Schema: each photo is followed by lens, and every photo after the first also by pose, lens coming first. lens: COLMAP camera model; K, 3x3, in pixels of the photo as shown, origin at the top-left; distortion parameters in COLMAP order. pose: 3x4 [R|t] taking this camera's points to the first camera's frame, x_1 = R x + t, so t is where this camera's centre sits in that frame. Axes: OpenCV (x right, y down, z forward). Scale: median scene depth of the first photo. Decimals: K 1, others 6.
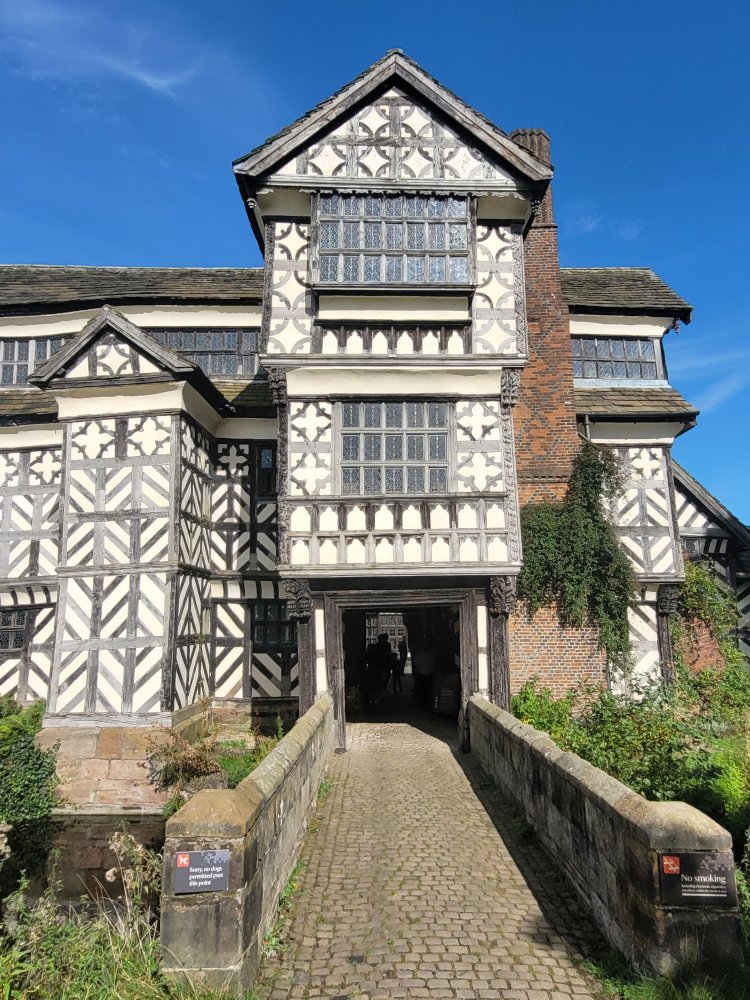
lens RADIAL K [[693.5, 0, 375.0], [0, 693.5, 500.0], [0, 0, 1]] dist [-0.000309, 0.003544]
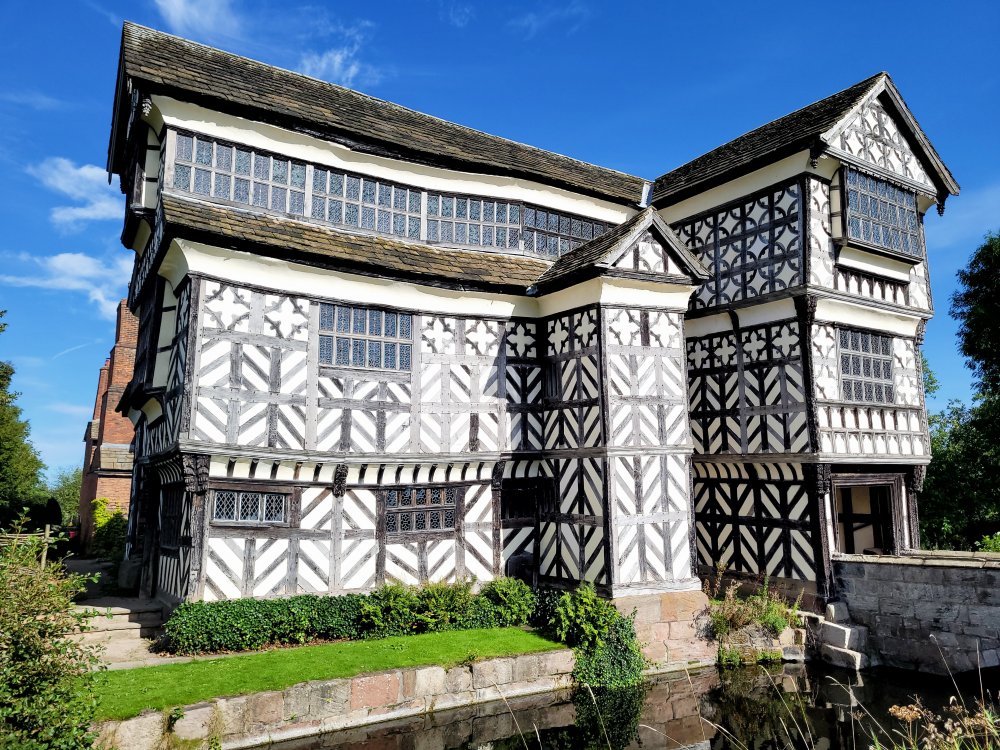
lens RADIAL K [[791.7, 0, 523.2], [0, 791.7, 363.9], [0, 0, 1]] dist [0.035989, 0.004381]
pose [[0.835822, 0.091050, 0.541398, -1.338904], [-0.087754, 0.995629, -0.031965, 0.024460], [-0.541942, -0.020793, 0.840159, 0.066781]]
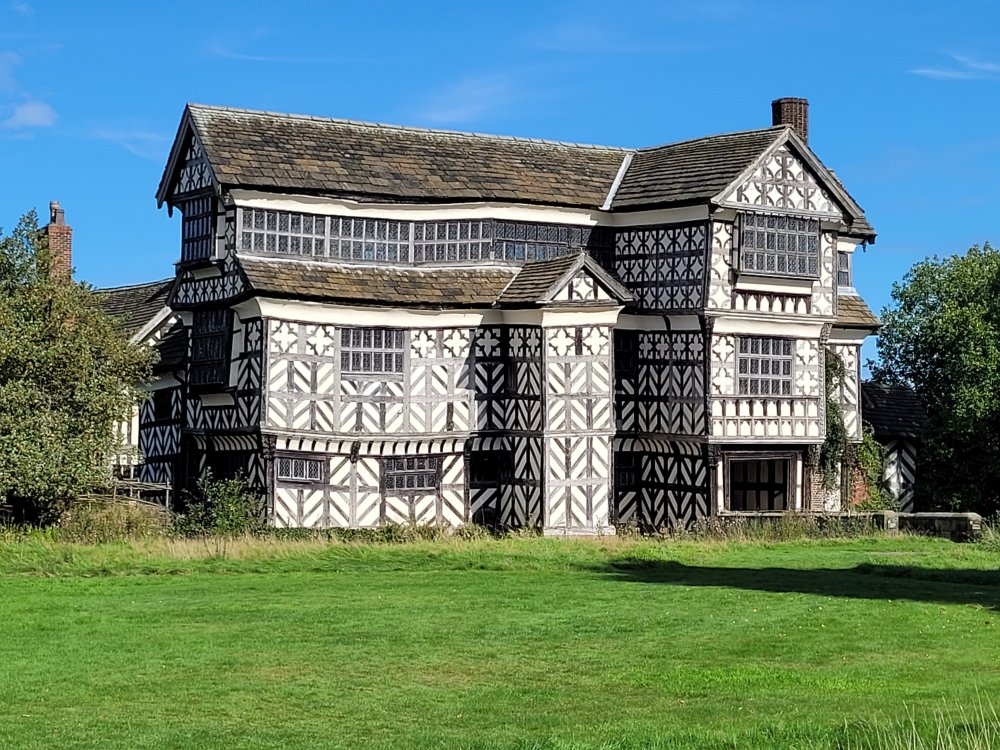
lens RADIAL K [[2479.9, 0, 500.0], [0, 2479.9, 375.0], [0, 0, 1]] dist [0.065846, 0.180398]
pose [[0.866950, 0.029709, 0.497509, -3.441053], [-0.096264, 0.989406, 0.108666, -0.633721], [-0.489010, -0.142101, 0.860626, -3.769080]]
